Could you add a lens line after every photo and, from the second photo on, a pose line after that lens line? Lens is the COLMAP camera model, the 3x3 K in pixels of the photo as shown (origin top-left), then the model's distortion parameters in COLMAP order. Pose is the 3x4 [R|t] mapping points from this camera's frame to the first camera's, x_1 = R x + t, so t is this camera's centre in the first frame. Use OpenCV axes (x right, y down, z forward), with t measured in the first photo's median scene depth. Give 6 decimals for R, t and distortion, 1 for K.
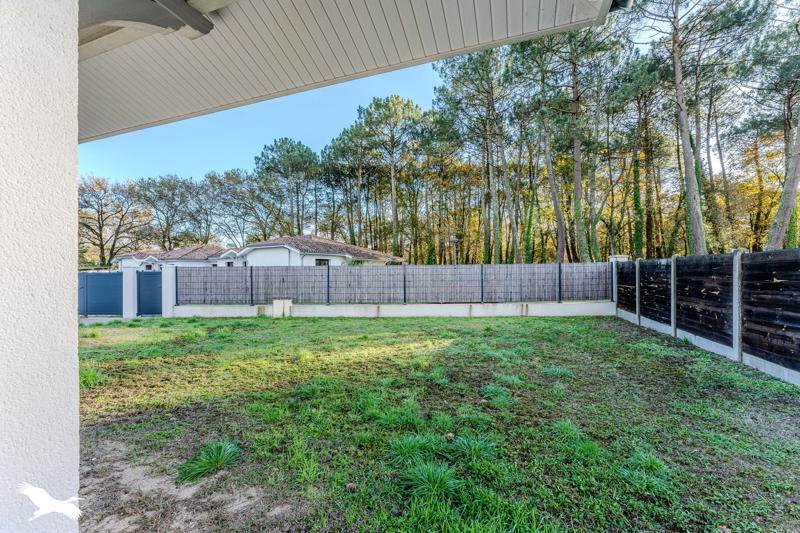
lens RADIAL K [[324.9, 0, 402.5], [0, 324.9, 267.5], [0, 0, 1]] dist [-0.000307, -0.000093]
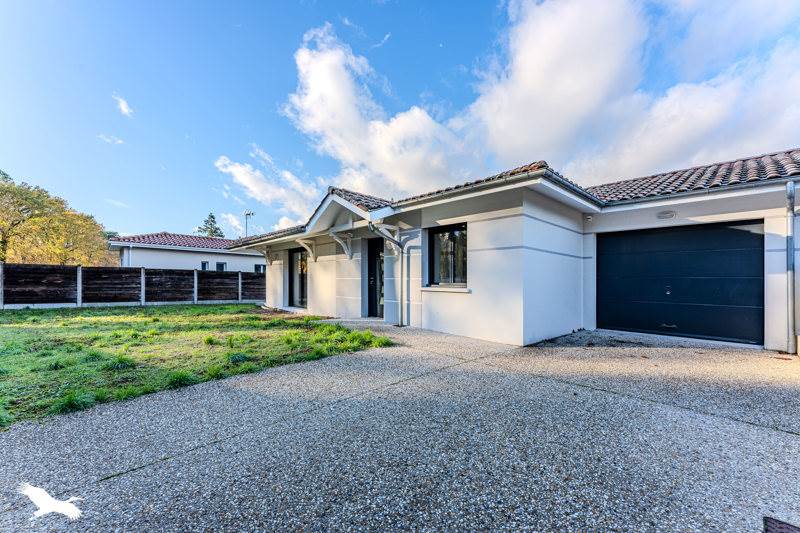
lens RADIAL K [[324.9, 0, 409.9], [0, 324.9, 283.1], [0, 0, 1]] dist [-0.000307, -0.000093]
pose [[-0.897476, -0.014192, 0.440834, -0.346151], [-0.018697, 0.999808, -0.005878, 0.009775], [-0.440666, -0.013518, -0.897569, 0.309164]]
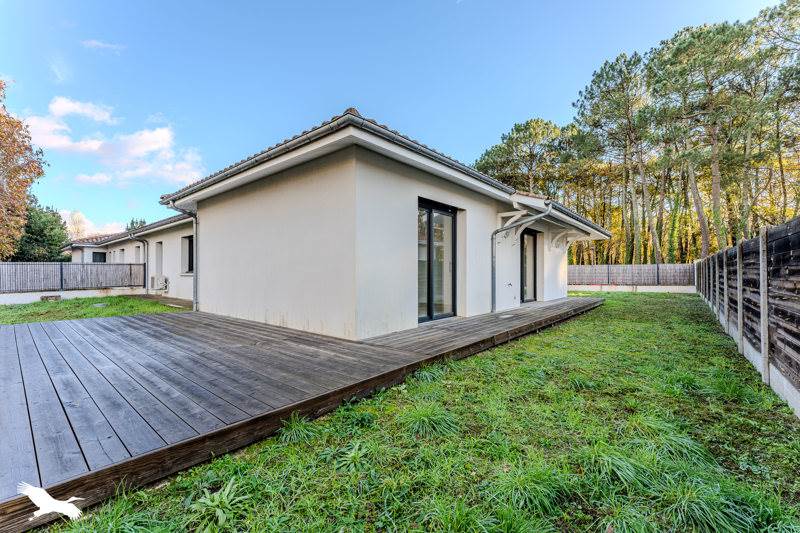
lens RADIAL K [[324.9, 0, 398.5], [0, 324.9, 265.5], [0, 0, 1]] dist [-0.000307, -0.000093]
pose [[0.927276, 0.002010, -0.374373, -0.056424], [-0.004170, 0.999979, -0.004960, 0.002525], [0.374355, 0.006160, 0.927265, -0.381448]]
